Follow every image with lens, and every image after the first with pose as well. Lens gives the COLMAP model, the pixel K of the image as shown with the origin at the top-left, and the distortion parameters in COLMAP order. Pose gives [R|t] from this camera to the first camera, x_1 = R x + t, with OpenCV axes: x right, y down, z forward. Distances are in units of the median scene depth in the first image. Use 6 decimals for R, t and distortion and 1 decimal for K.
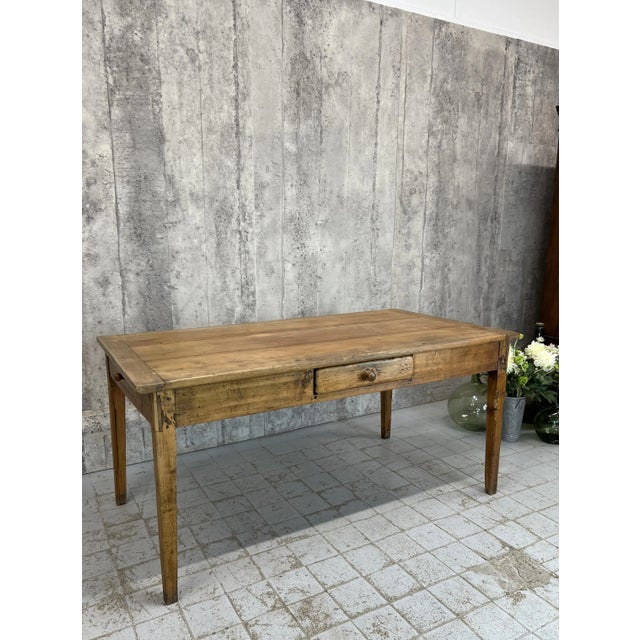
lens RADIAL K [[502.9, 0, 309.1], [0, 502.9, 335.7], [0, 0, 1]] dist [0.020641, -0.038014]
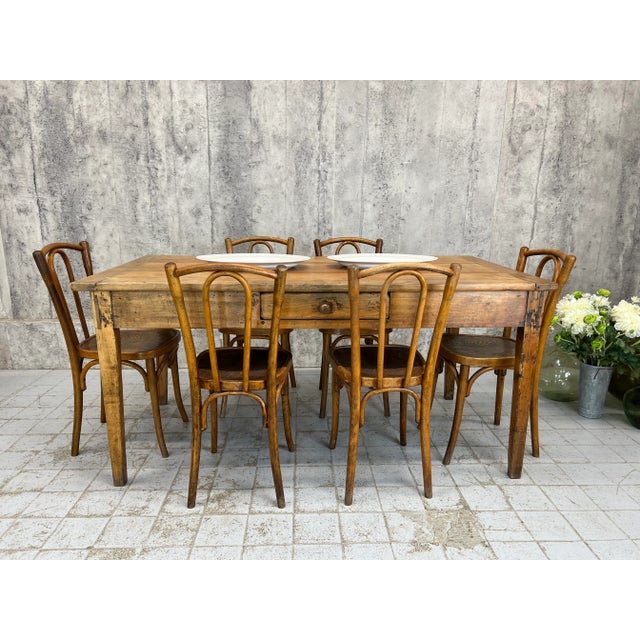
lens RADIAL K [[485.9, 0, 326.2], [0, 485.9, 317.2], [0, 0, 1]] dist [0.017233, -0.032445]
pose [[0.900581, 0.112902, -0.419771, 0.345928], [-0.097228, 0.993534, 0.058627, 0.038052], [0.423676, -0.011984, 0.905735, 0.073905]]
